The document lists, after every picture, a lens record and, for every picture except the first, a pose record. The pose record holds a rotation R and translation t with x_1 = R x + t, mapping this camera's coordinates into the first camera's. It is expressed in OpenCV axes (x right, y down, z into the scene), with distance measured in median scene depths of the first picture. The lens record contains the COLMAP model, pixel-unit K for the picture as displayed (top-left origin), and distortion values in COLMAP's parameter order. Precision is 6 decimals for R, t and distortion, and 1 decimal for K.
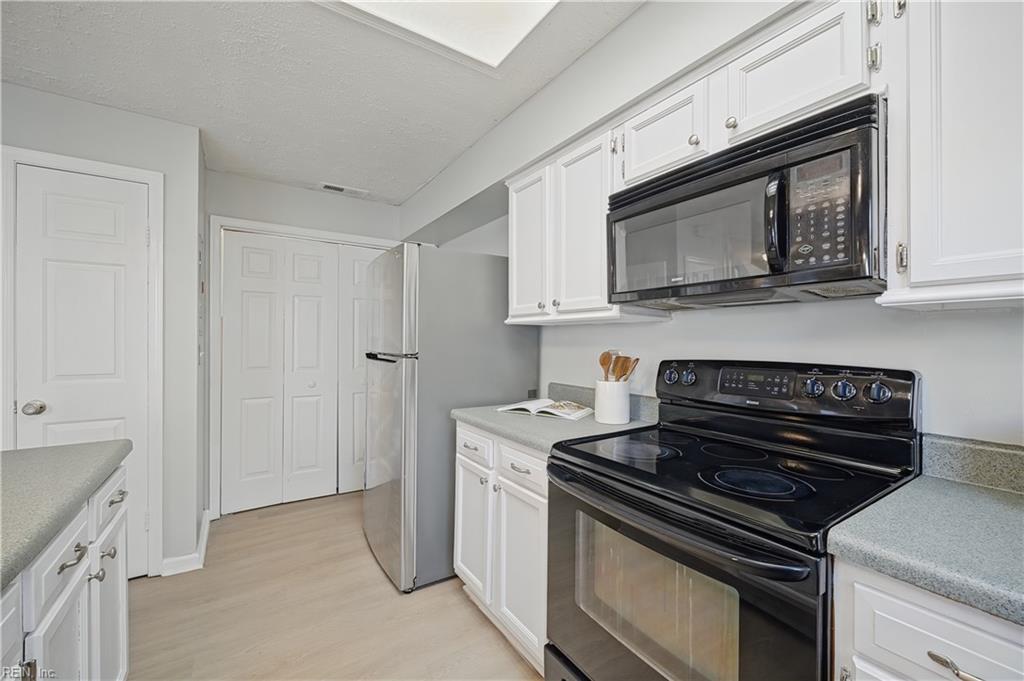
lens RADIAL K [[407.0, 0, 506.7], [0, 407.0, 340.6], [0, 0, 1]] dist [0.002407, -0.000053]
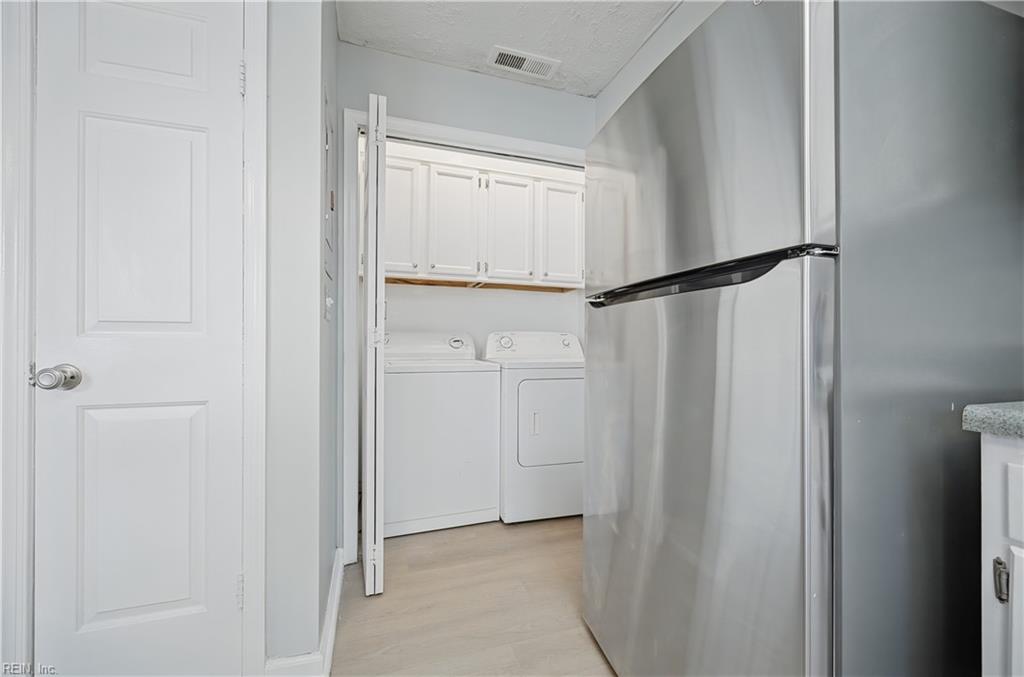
lens RADIAL K [[407.0, 0, 515.8], [0, 407.0, 341.3], [0, 0, 1]] dist [0.002407, -0.000053]
pose [[0.969699, -0.006857, -0.244205, -0.376436], [0.004665, 0.999943, -0.009552, 0.109603], [0.244257, 0.008124, 0.969677, 0.544261]]
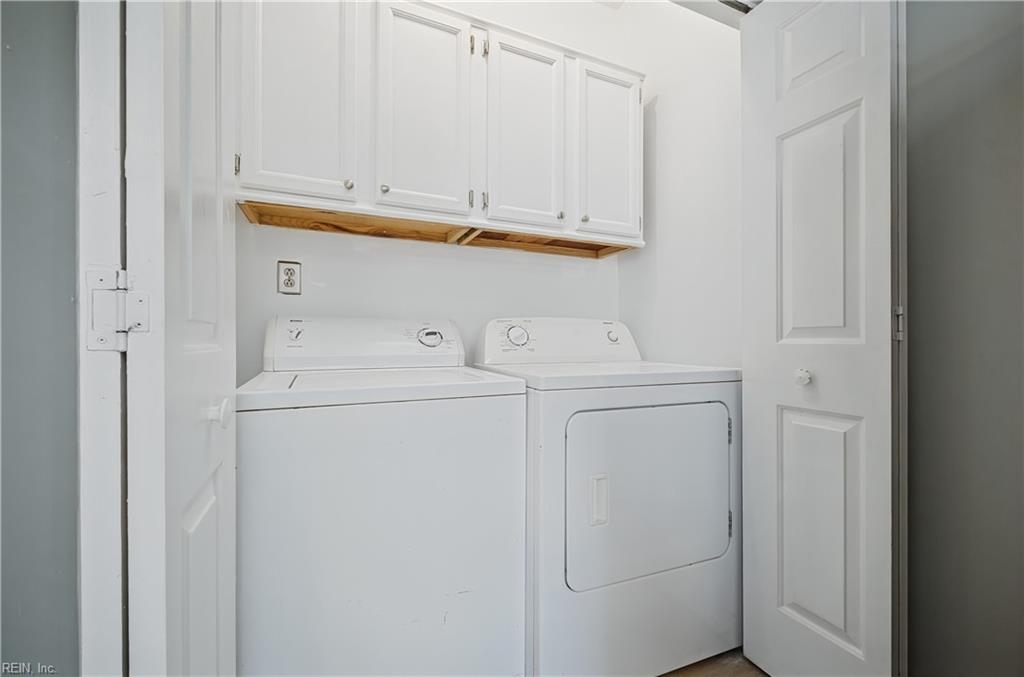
lens RADIAL K [[407.0, 0, 517.2], [0, 407.0, 340.9], [0, 0, 1]] dist [0.002407, -0.000053]
pose [[0.986228, -0.010667, -0.165050, -0.551467], [0.010789, 0.999942, -0.000158, 0.109816], [0.165042, -0.001625, 0.986285, 0.942532]]
